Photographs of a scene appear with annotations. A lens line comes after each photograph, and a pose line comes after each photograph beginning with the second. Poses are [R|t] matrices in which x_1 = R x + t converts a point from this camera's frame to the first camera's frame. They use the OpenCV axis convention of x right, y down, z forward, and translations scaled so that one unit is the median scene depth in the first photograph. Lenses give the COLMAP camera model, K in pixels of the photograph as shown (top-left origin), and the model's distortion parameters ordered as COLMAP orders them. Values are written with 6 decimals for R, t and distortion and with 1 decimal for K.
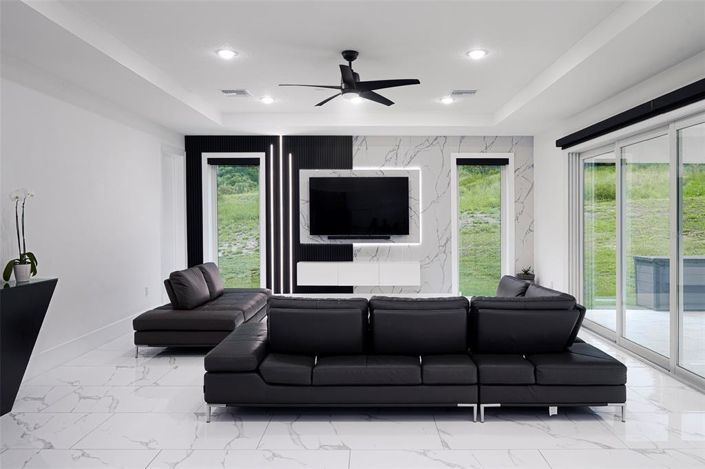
lens RADIAL K [[499.7, 0, 365.0], [0, 499.7, 223.6], [0, 0, 1]] dist [0.010492, -0.006266]
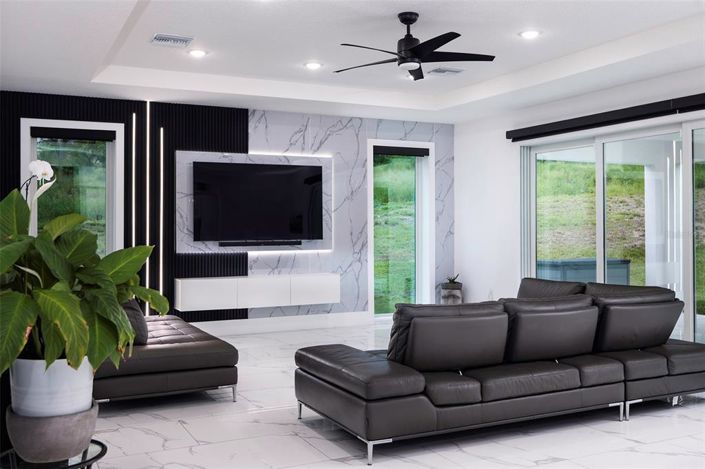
lens RADIAL K [[671.4, 0, 350.5], [0, 671.4, 233.8], [0, 0, 1]] dist [0.009787, 0.000000]
pose [[0.905882, -0.006754, 0.423476, -0.319100], [0.006059, 0.999977, 0.002987, 0.010709], [-0.423487, -0.000140, 0.905902, 0.016574]]
